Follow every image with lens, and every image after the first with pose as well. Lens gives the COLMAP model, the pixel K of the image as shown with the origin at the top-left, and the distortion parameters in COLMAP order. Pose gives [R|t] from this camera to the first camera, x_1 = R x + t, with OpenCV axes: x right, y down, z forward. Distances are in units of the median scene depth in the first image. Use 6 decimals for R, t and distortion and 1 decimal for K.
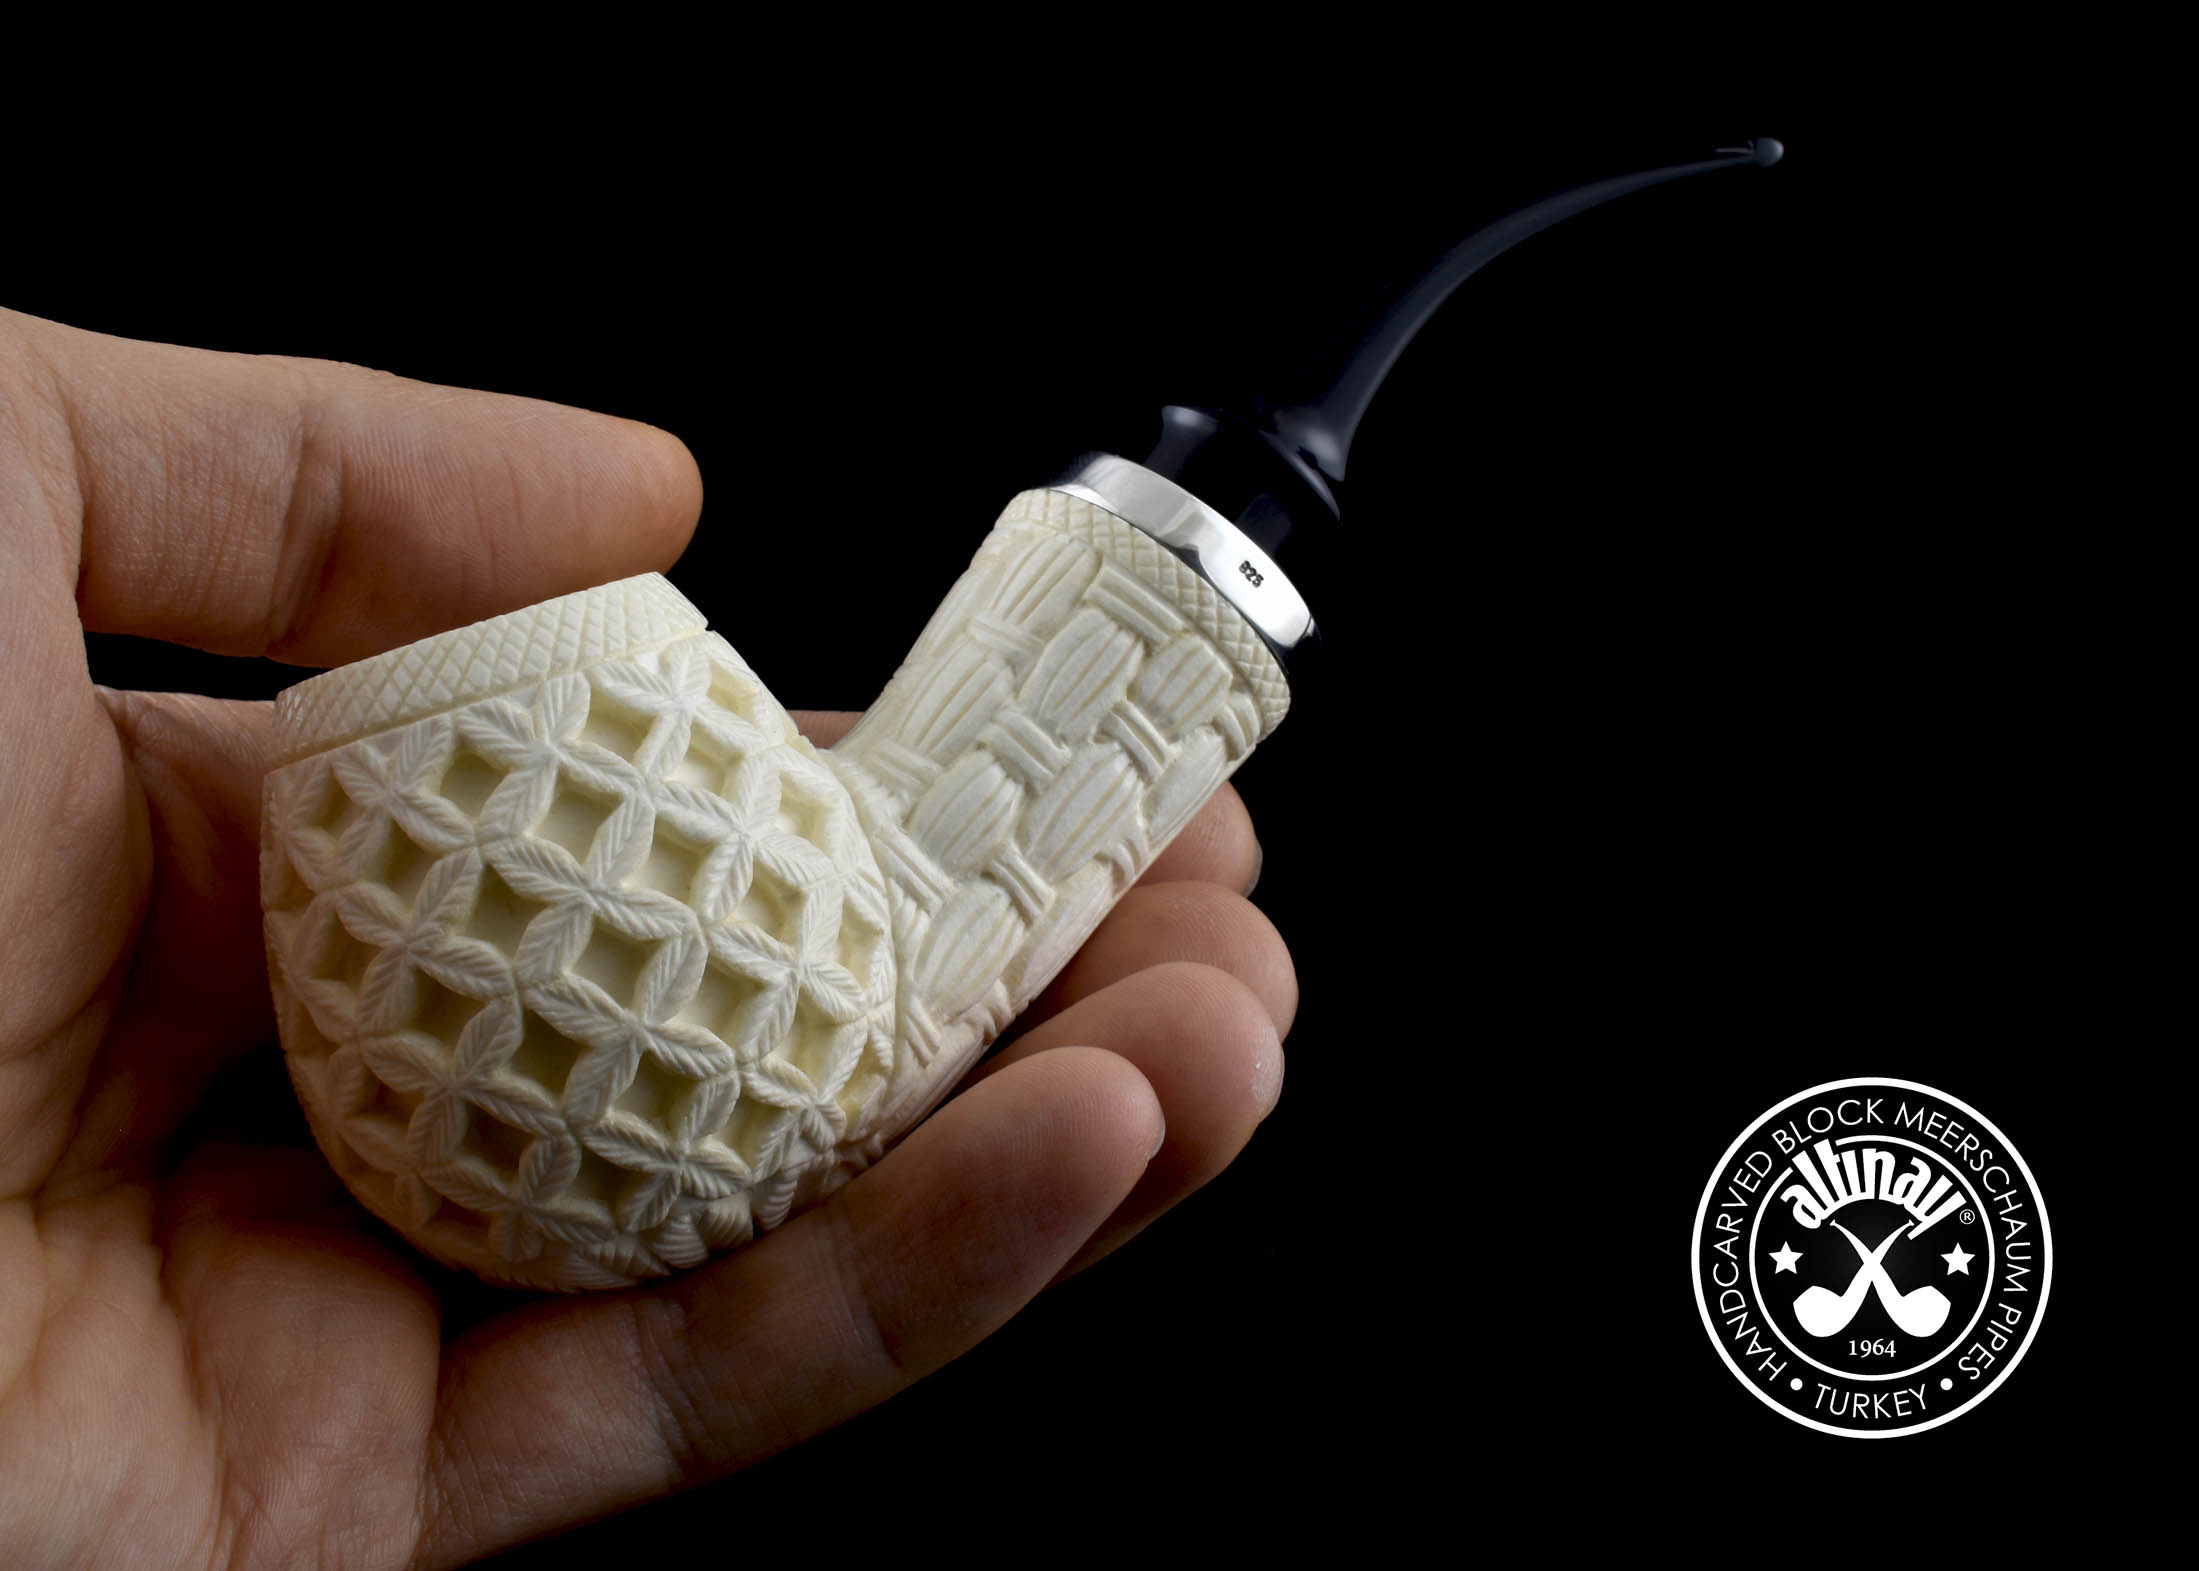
lens RADIAL K [[4071.9, 0, 1101.2], [0, 4071.9, 792.2], [0, 0, 1]] dist [-0.024979, 0.000000]
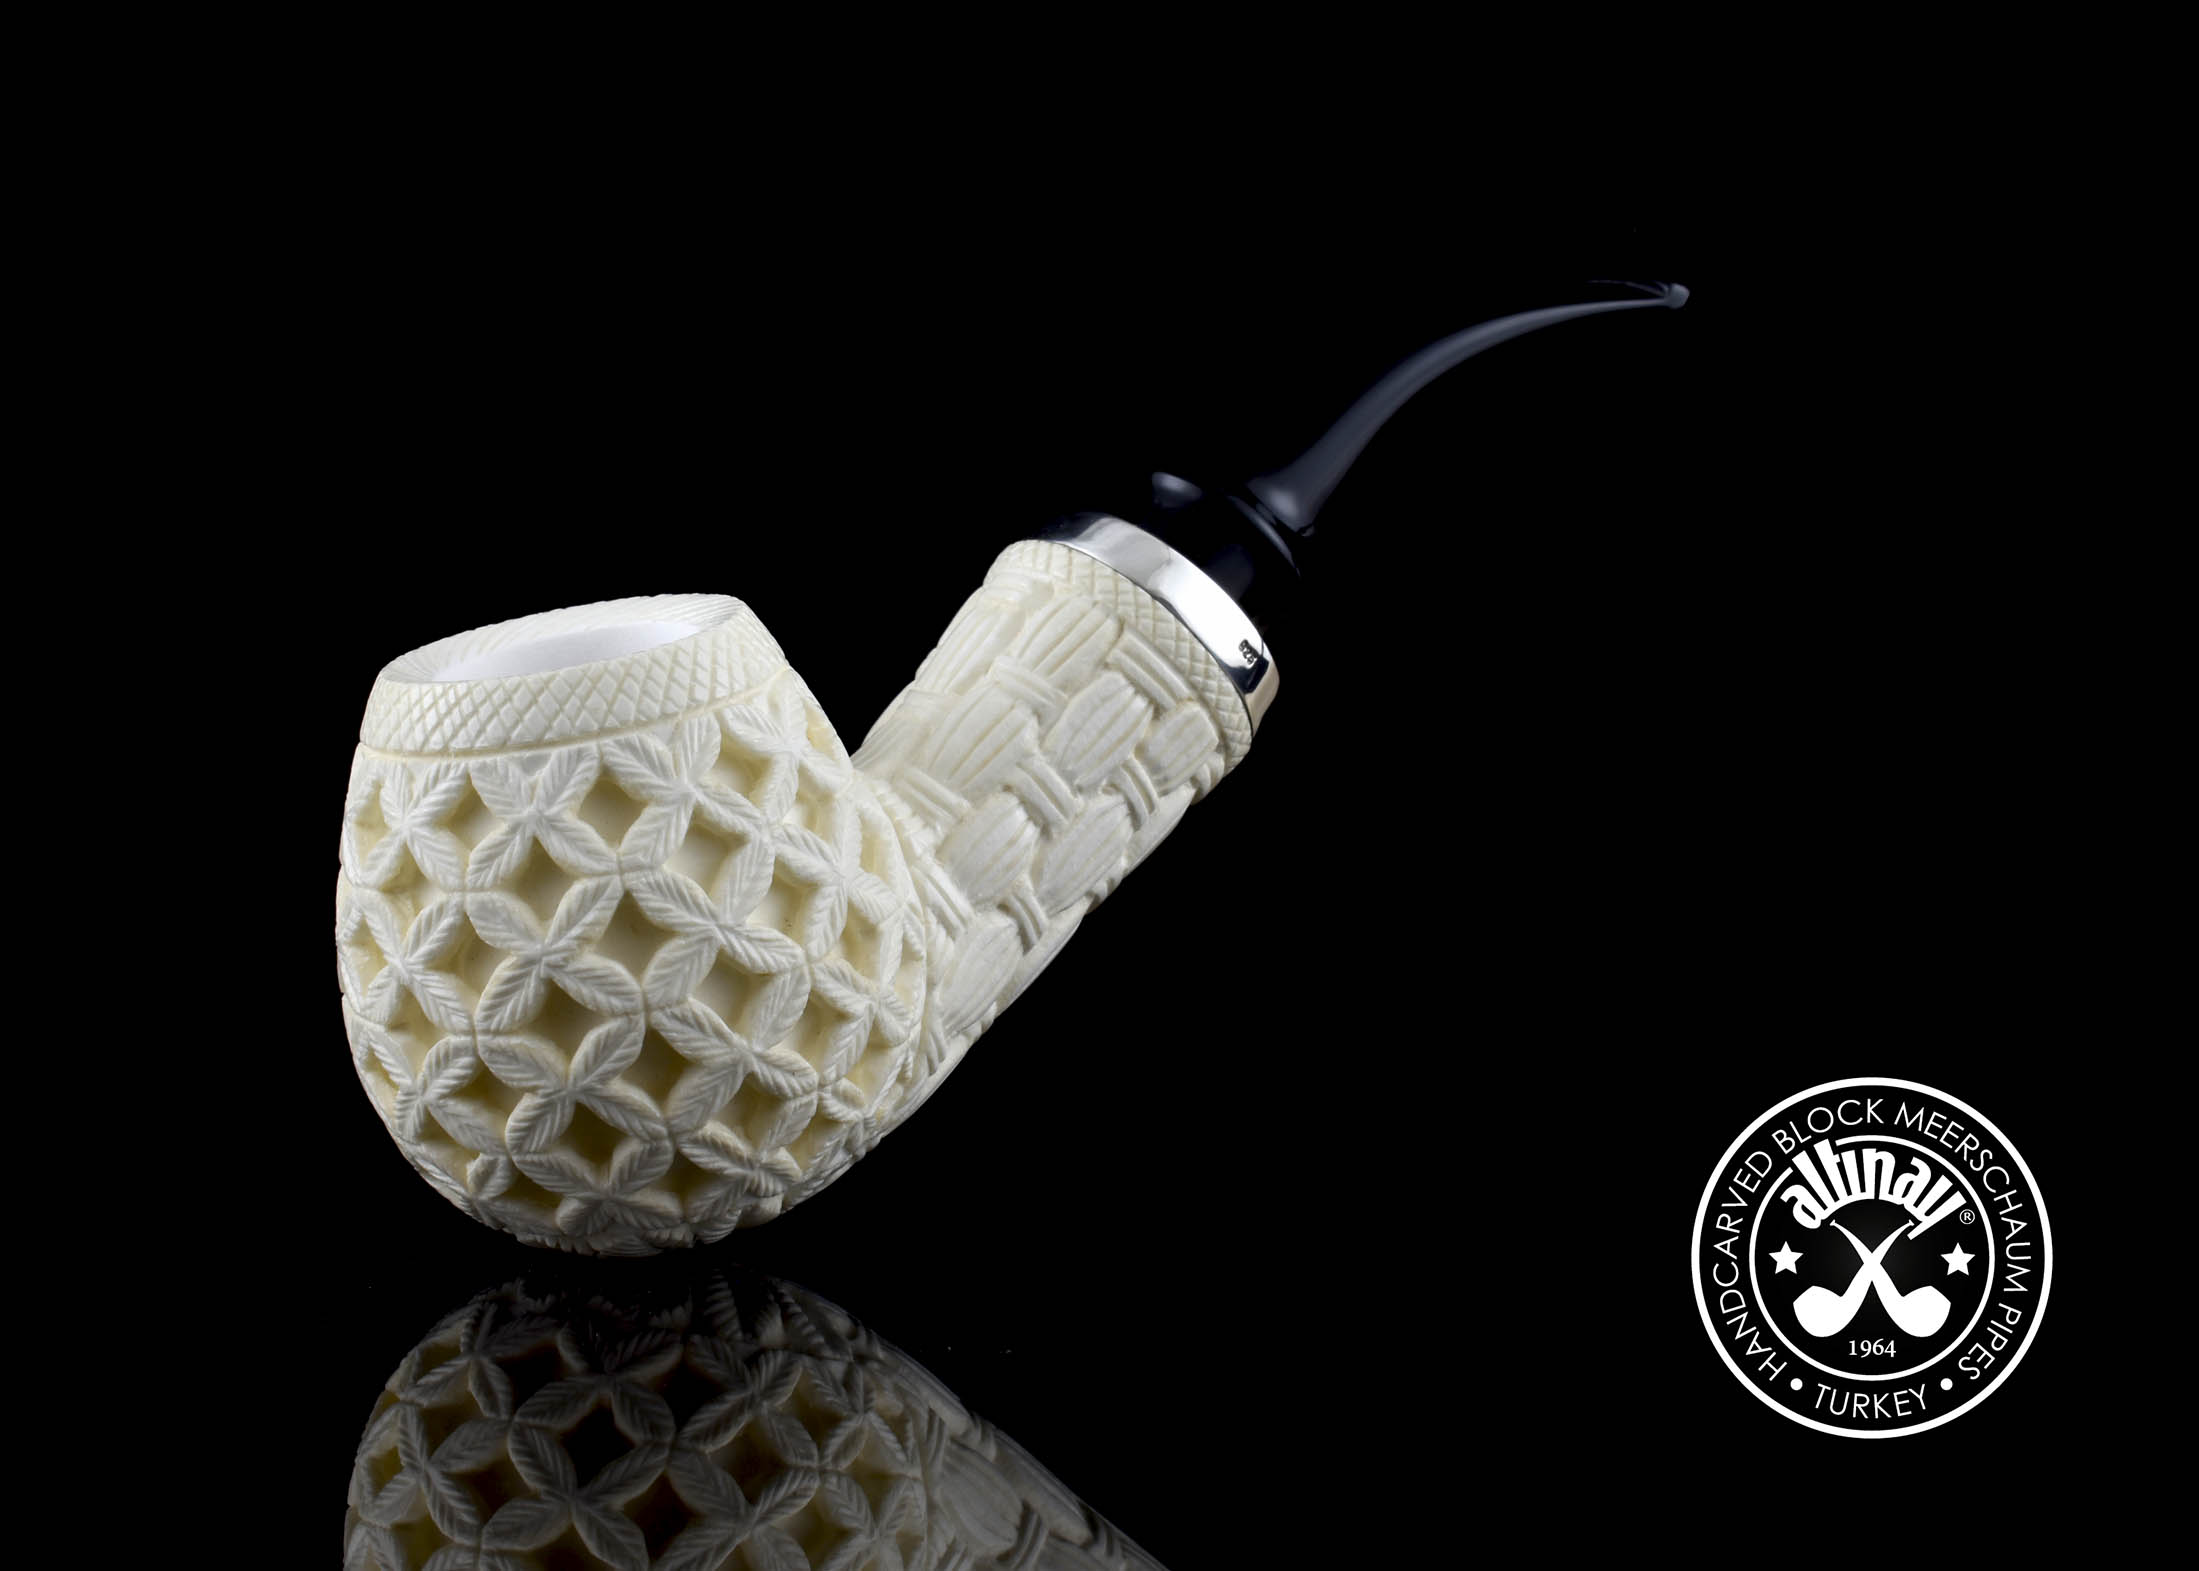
lens RADIAL K [[4071.9, 0, 1099.7], [0, 4071.9, 779.0], [0, 0, 1]] dist [-0.024979, 0.000000]
pose [[0.957825, 0.101146, 0.268962, -0.315202], [-0.131868, 0.986343, 0.098683, -0.131271], [-0.255307, -0.129989, 0.958082, -0.062138]]
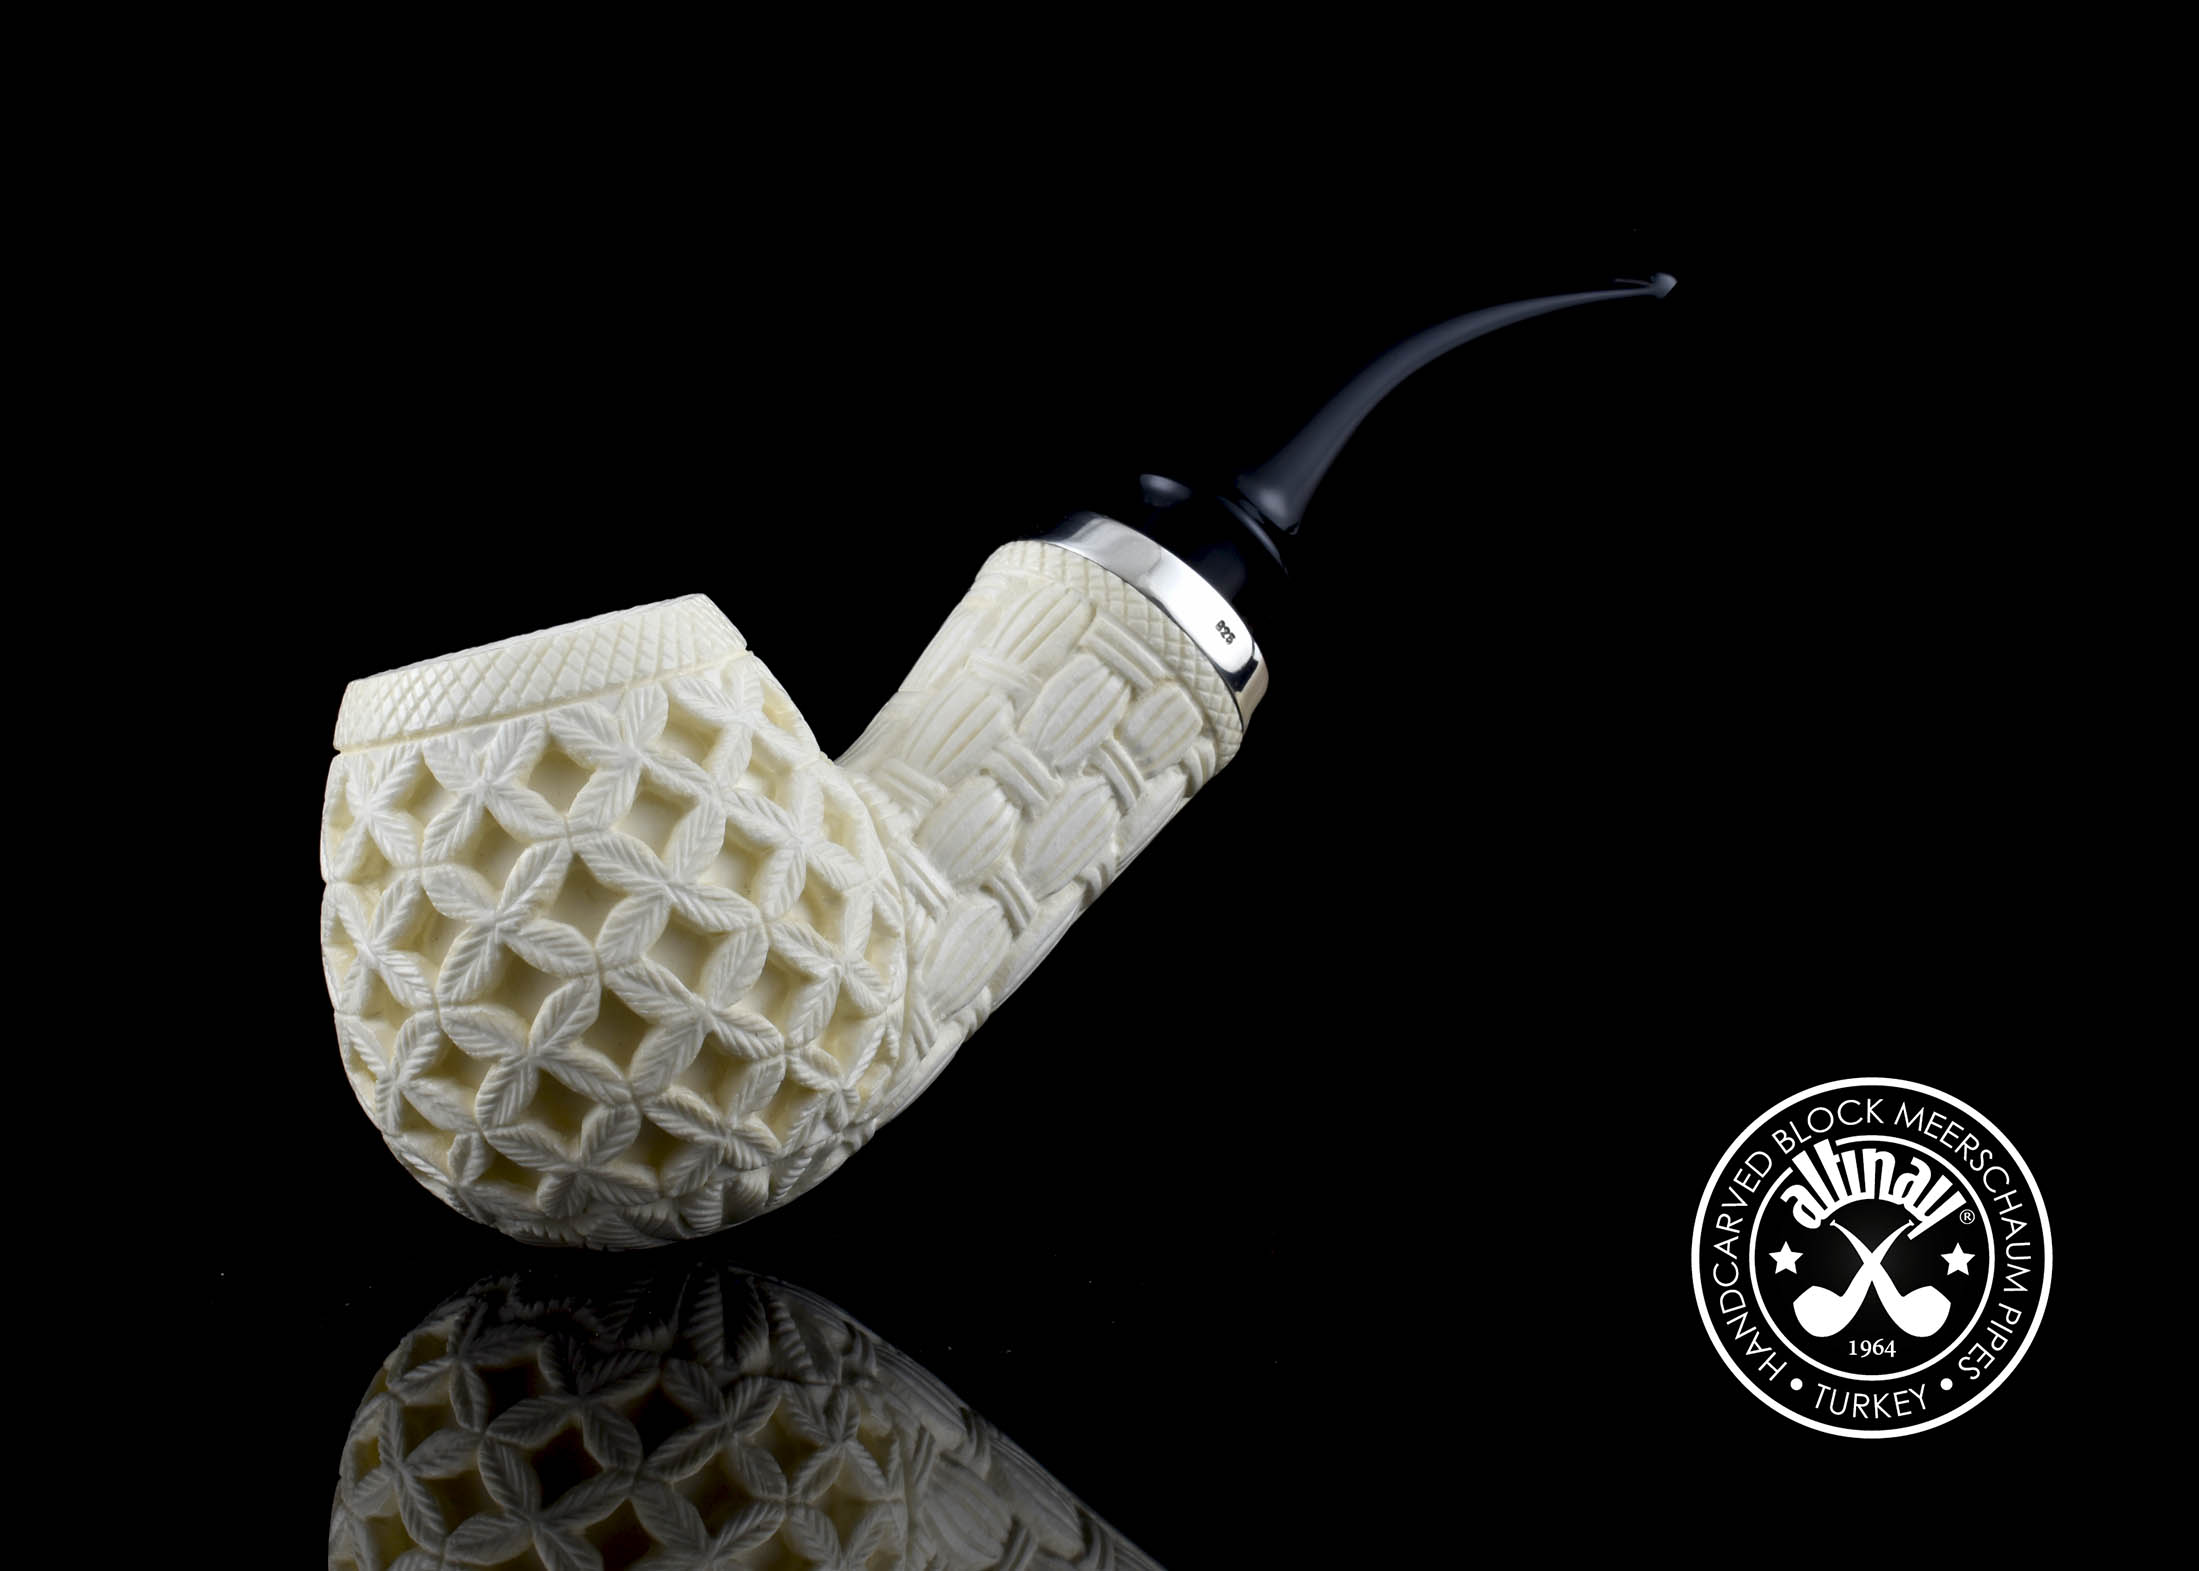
lens RADIAL K [[4071.9, 0, 1098.2], [0, 4071.9, 784.8], [0, 0, 1]] dist [-0.024979, 0.000000]
pose [[0.985378, 0.063232, 0.158213, -0.181408], [-0.062810, 0.997996, -0.007674, -0.001322], [-0.158381, -0.002375, 0.987375, -0.099793]]
